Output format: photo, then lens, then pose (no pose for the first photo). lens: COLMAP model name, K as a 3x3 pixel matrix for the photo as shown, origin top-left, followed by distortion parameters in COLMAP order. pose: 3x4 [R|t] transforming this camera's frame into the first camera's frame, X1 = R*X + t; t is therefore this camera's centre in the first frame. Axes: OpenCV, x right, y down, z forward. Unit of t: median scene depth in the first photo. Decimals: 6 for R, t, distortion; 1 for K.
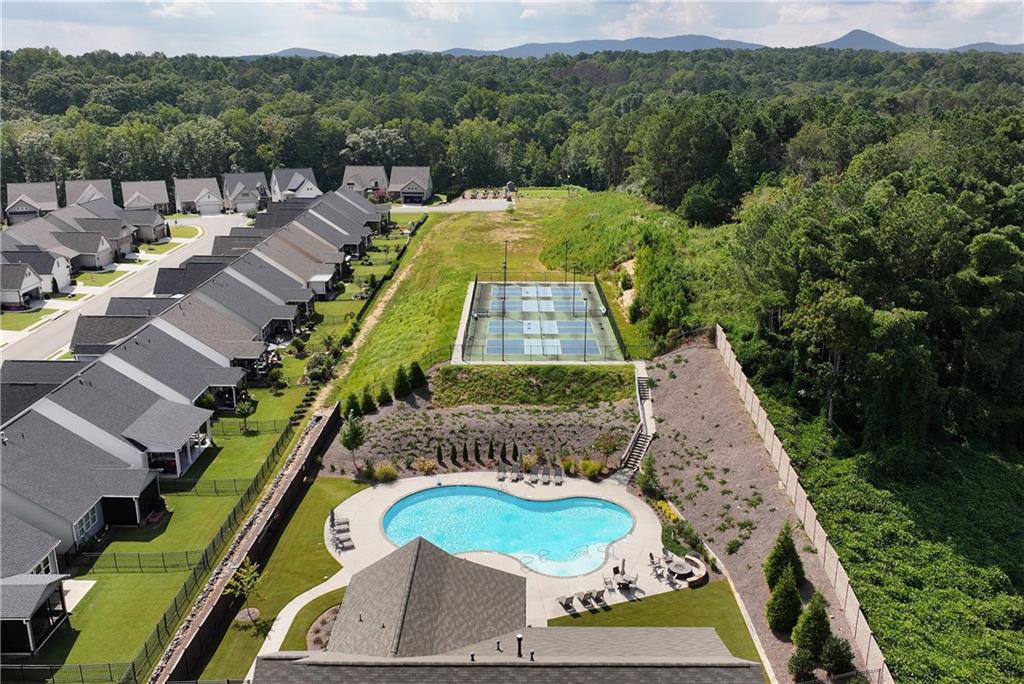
lens RADIAL K [[944.1, 0, 512.0], [0, 944.1, 342.0], [0, 0, 1]] dist [0.002142, 0.000417]
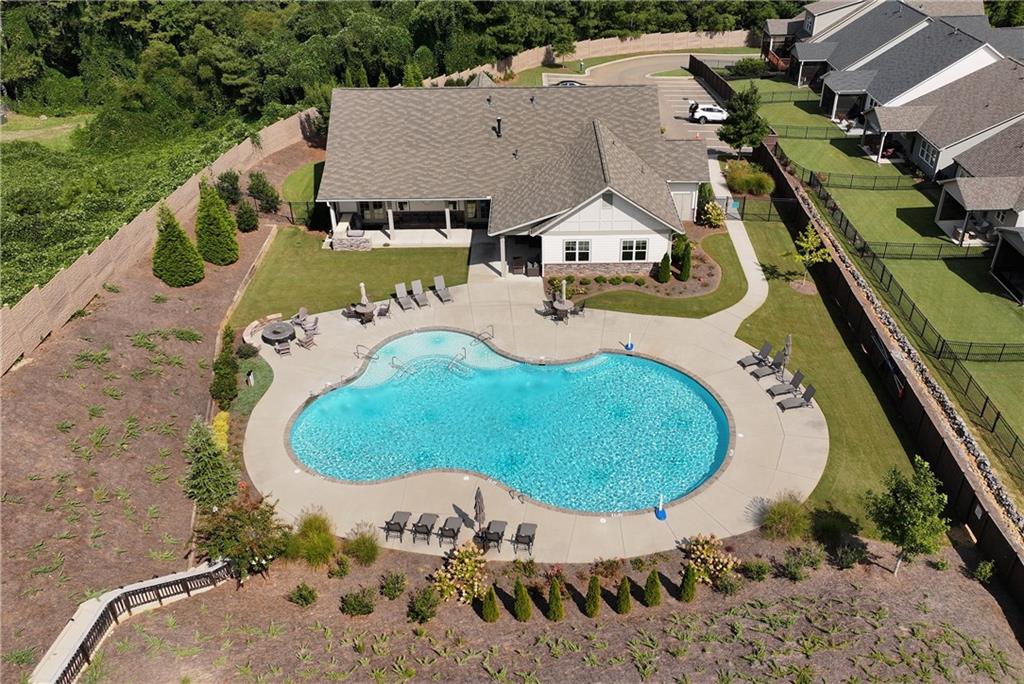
lens RADIAL K [[944.1, 0, 512.0], [0, 944.1, 342.0], [0, 0, 1]] dist [0.002142, 0.000417]
pose [[-0.999988, -0.002479, 0.004254, -0.005611], [0.001302, 0.700163, 0.713982, -0.181274], [-0.004748, 0.713979, -0.700151, 0.971882]]
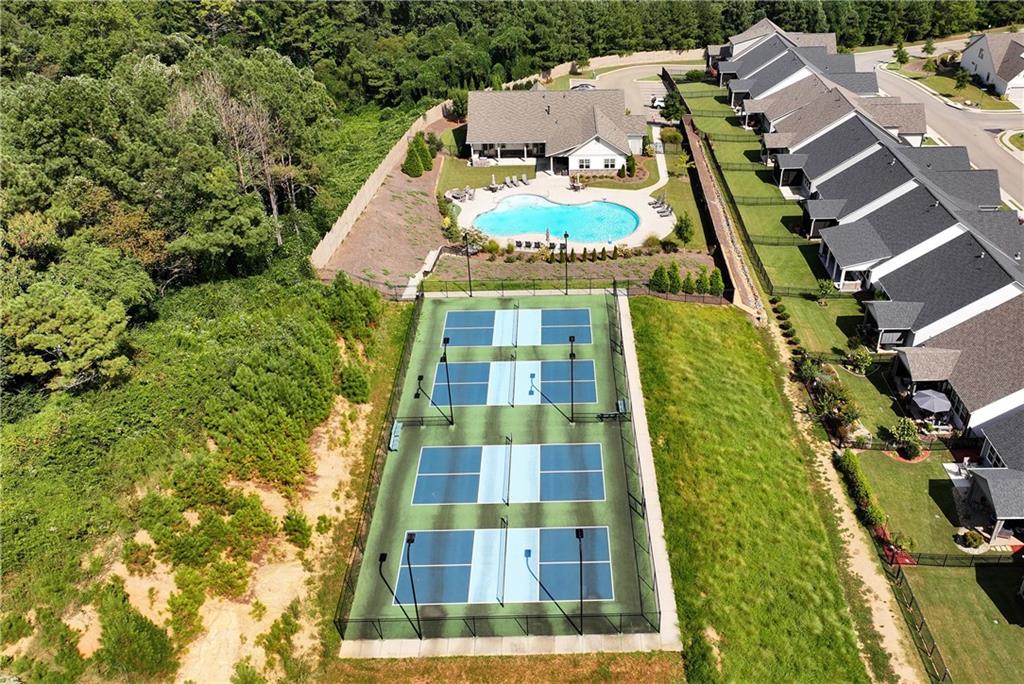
lens RADIAL K [[944.1, 0, 512.0], [0, 944.1, 342.0], [0, 0, 1]] dist [0.002142, 0.000417]
pose [[-0.999505, -0.008010, 0.030422, 0.013964], [0.016357, 0.693724, 0.720055, -0.545232], [-0.026873, 0.720196, -0.693250, 1.558014]]
